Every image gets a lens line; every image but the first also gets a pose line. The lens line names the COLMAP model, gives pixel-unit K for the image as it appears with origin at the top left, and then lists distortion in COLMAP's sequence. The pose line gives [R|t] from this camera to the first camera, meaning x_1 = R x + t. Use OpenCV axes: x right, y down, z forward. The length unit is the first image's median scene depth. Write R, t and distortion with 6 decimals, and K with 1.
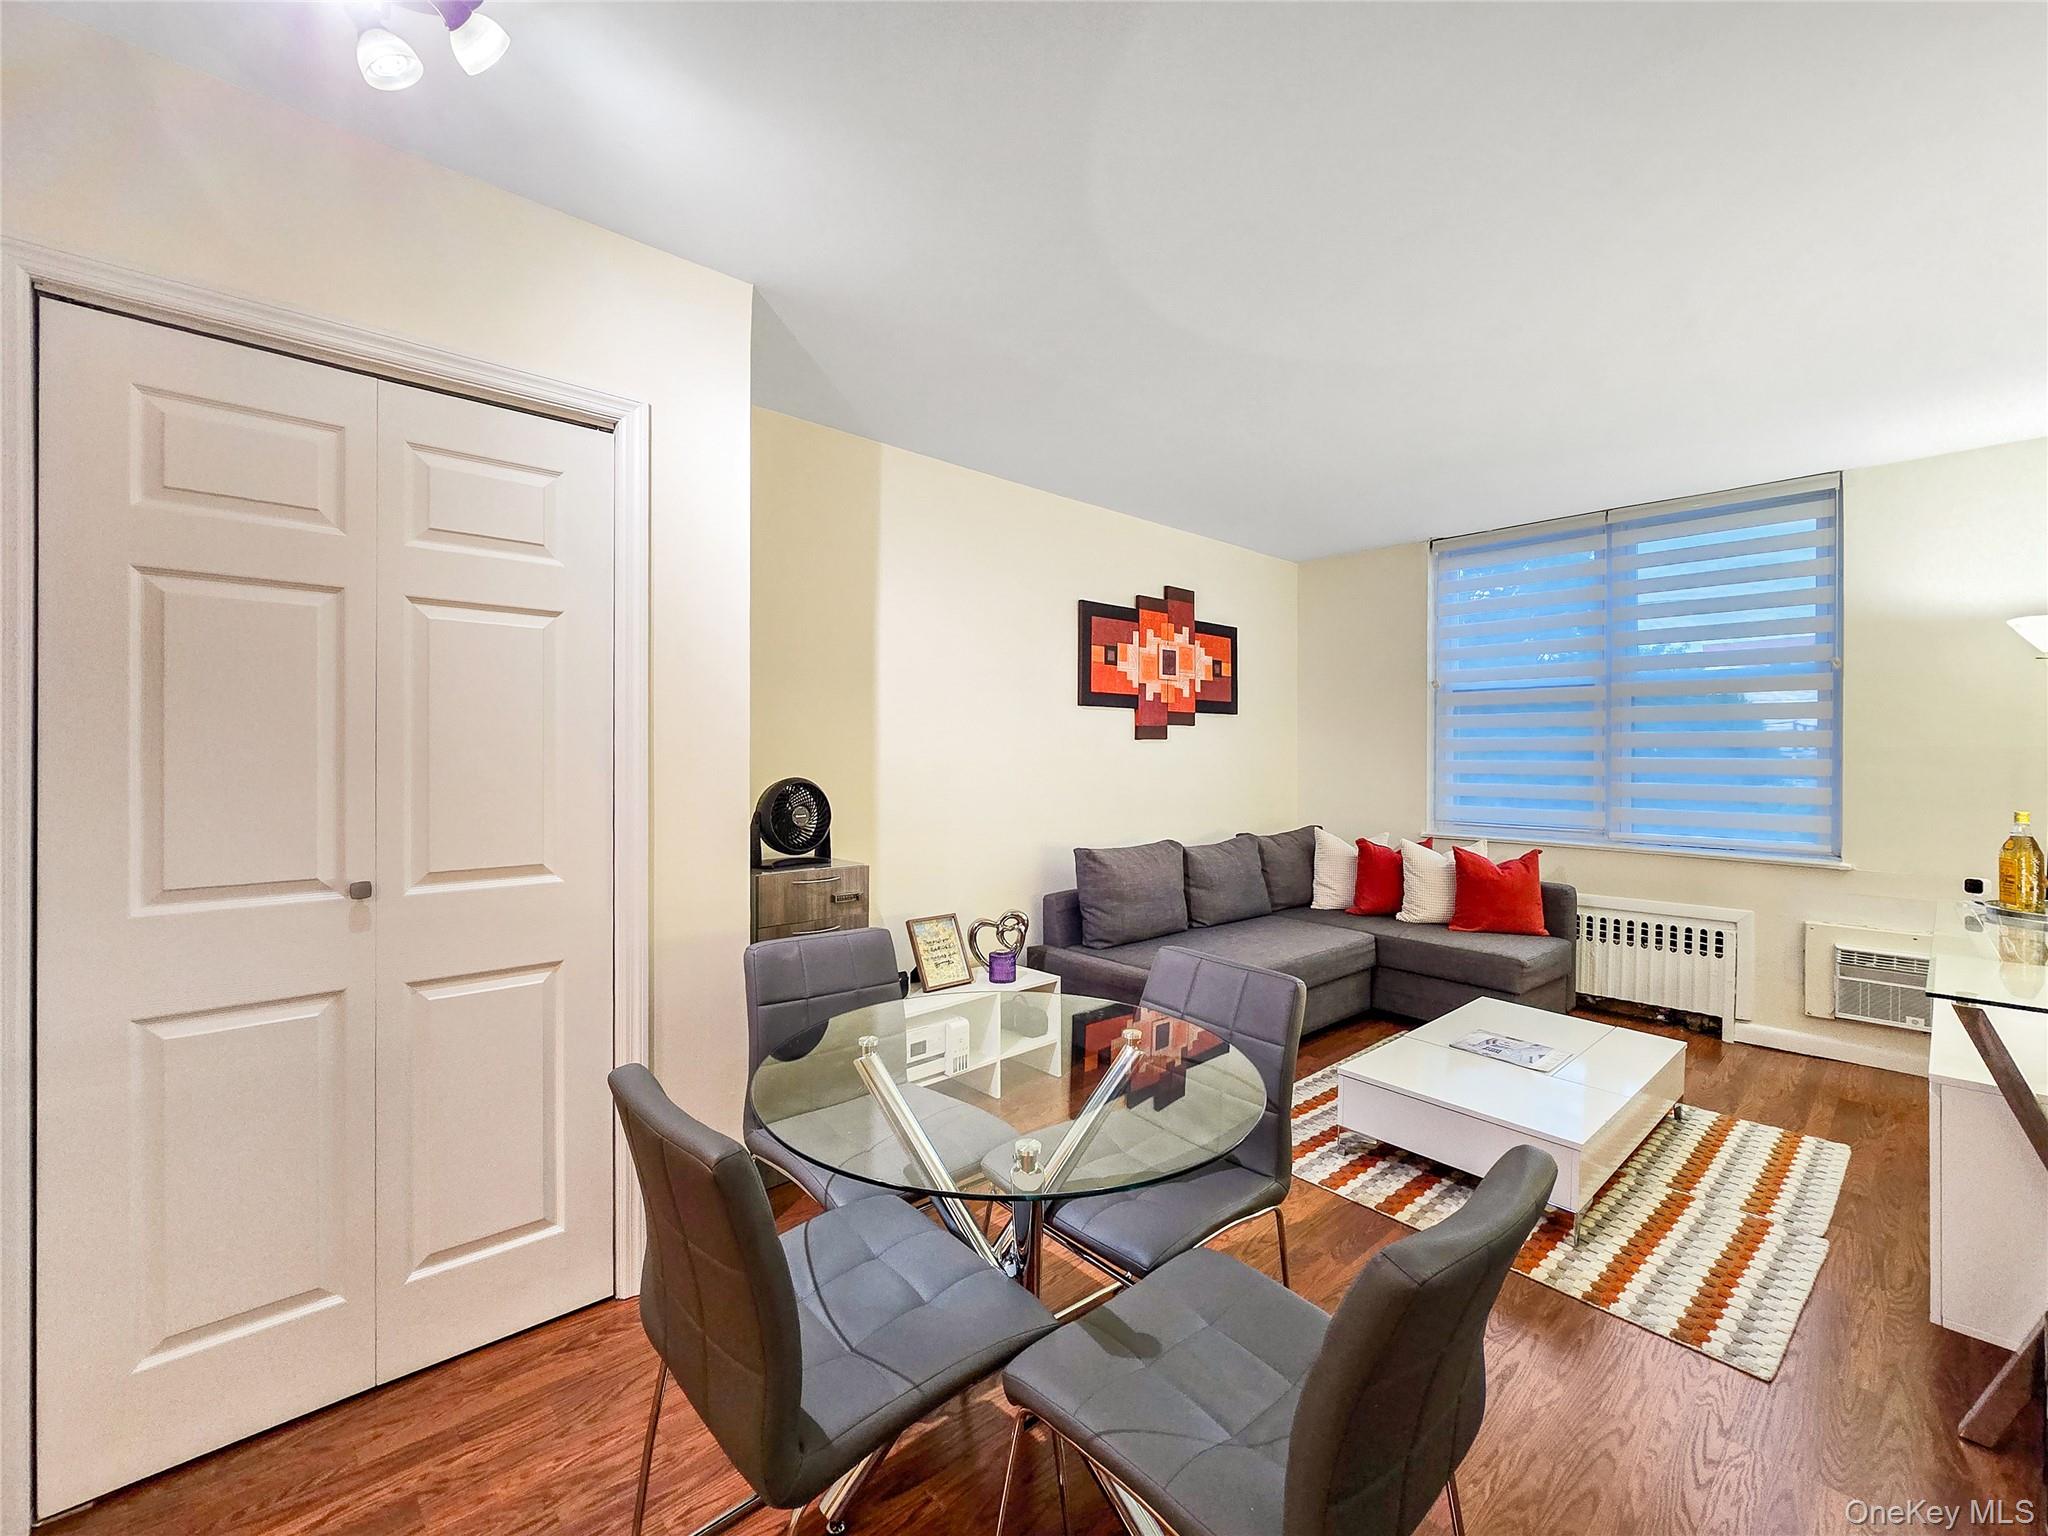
lens RADIAL K [[838.2, 0, 1037.9], [0, 838.2, 764.5], [0, 0, 1]] dist [-0.012393, 0.000450]
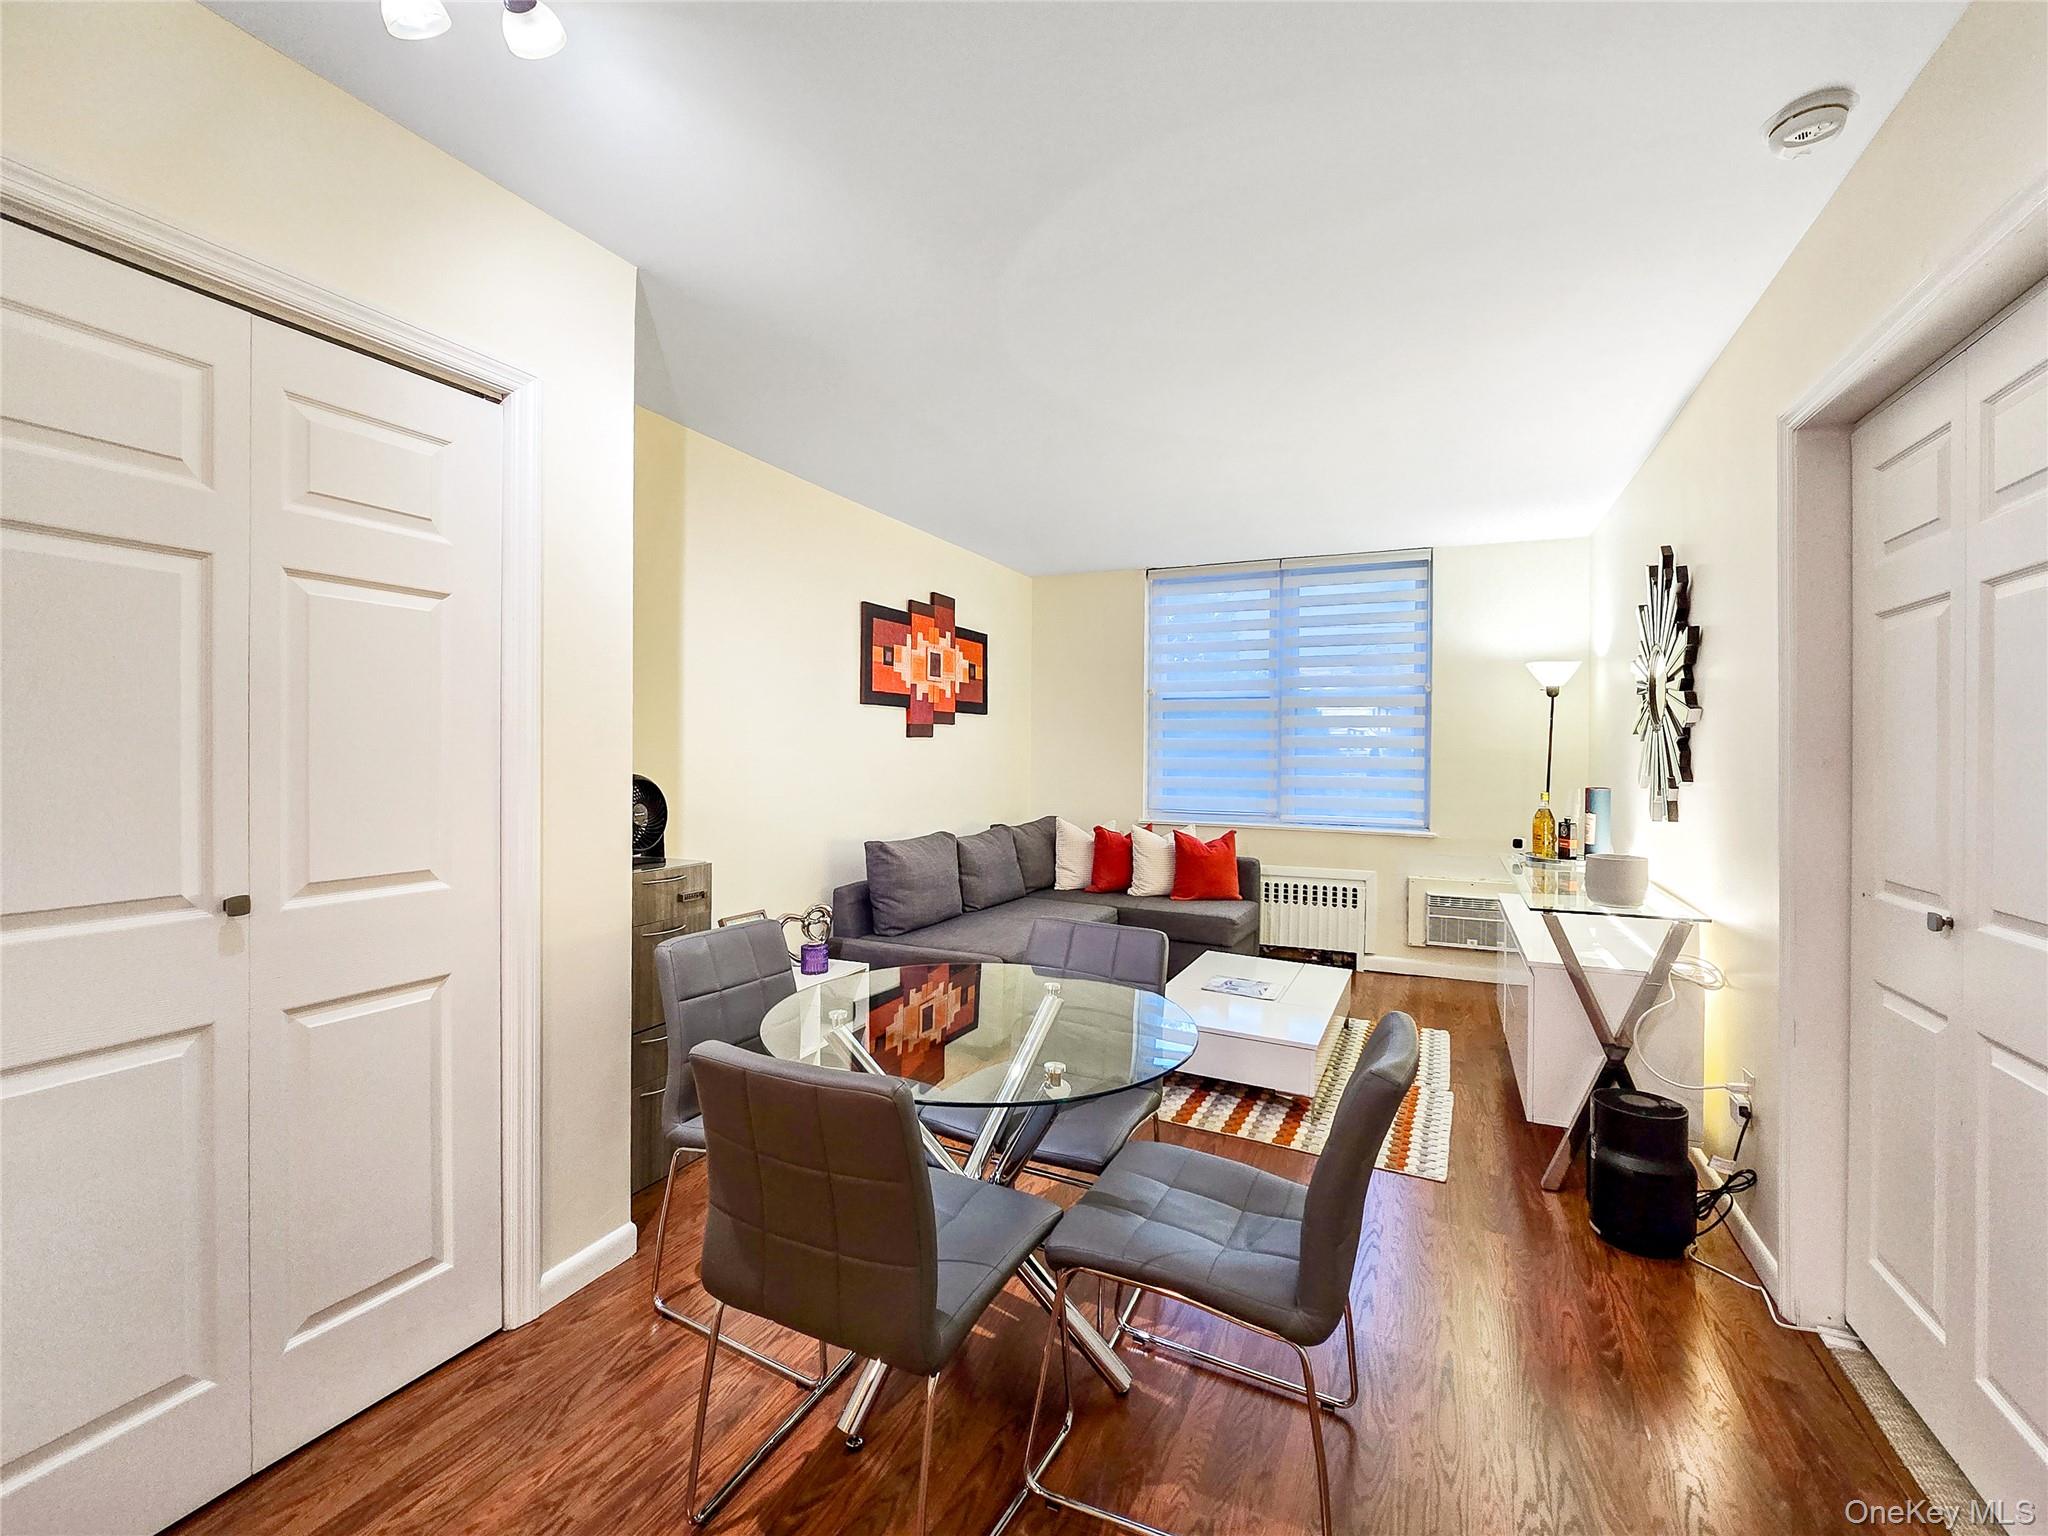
lens RADIAL K [[852.2, 0, 1024.0], [0, 852.2, 768.0], [0, 0, 1]] dist [-0.014028, -0.000065]
pose [[0.927425, -0.002691, 0.373998, -0.167938], [-0.000288, 0.999969, 0.007909, 0.000377], [-0.374008, -0.007443, 0.927396, -0.050056]]
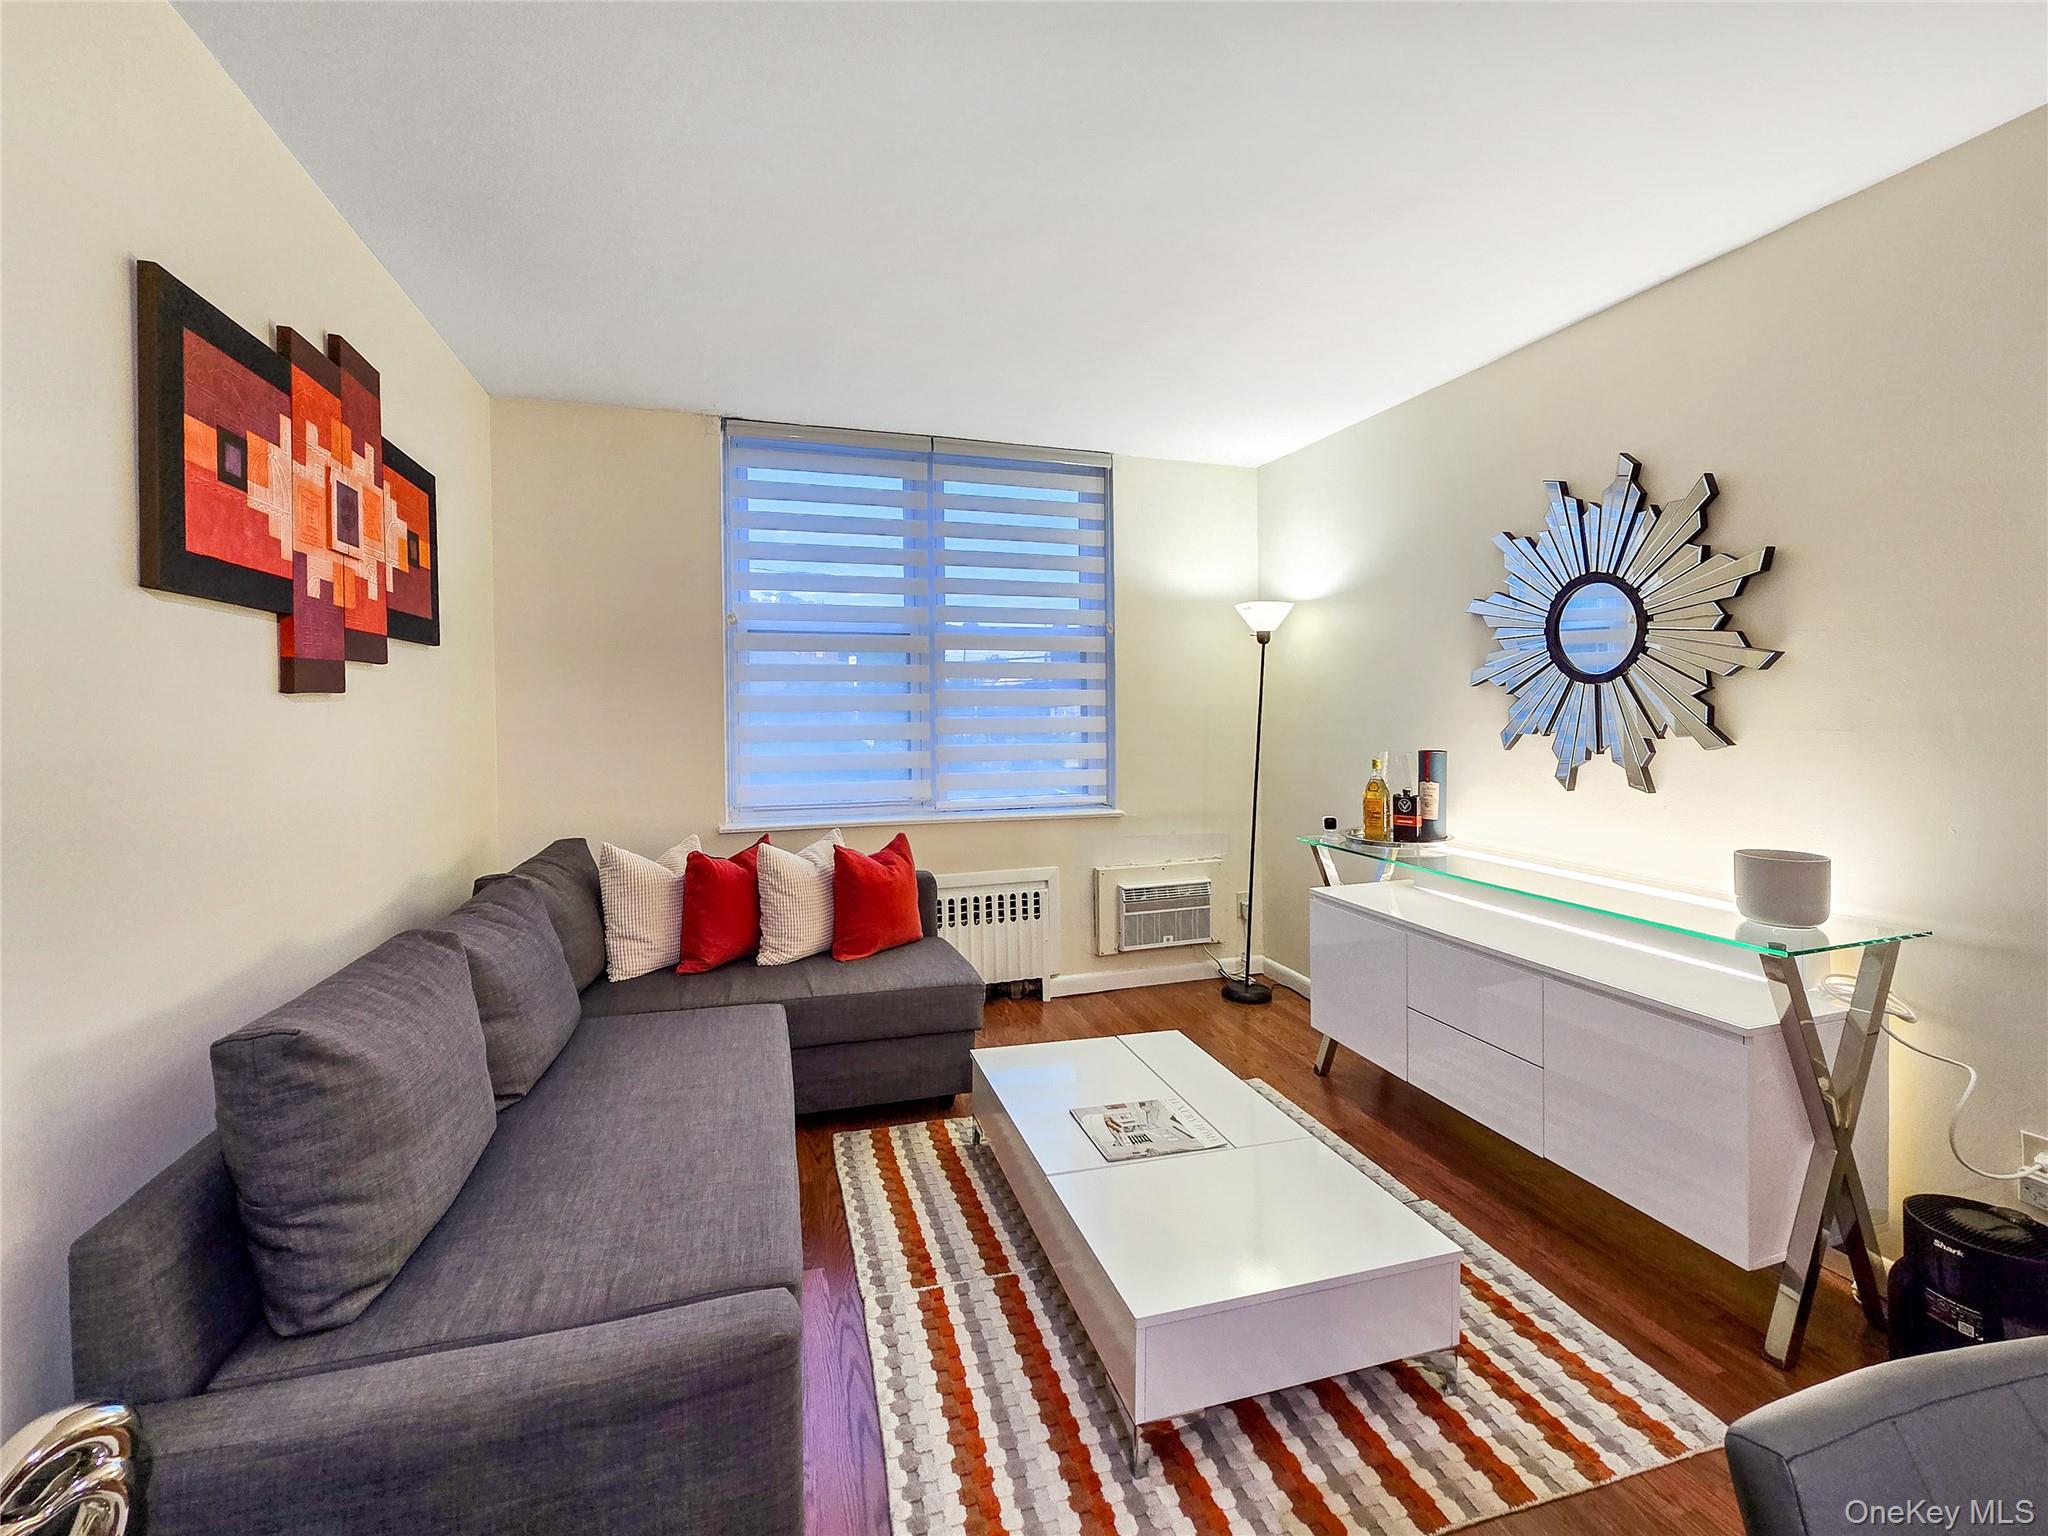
lens RADIAL K [[857.7, 0, 996.4], [0, 857.7, 720.6], [0, 0, 1]] dist [-0.000504, 0.000047]
pose [[0.438202, -0.020696, 0.898638, -0.113438], [0.021119, 0.999696, 0.012725, -0.016704], [-0.898629, 0.013402, 0.438506, 0.595656]]
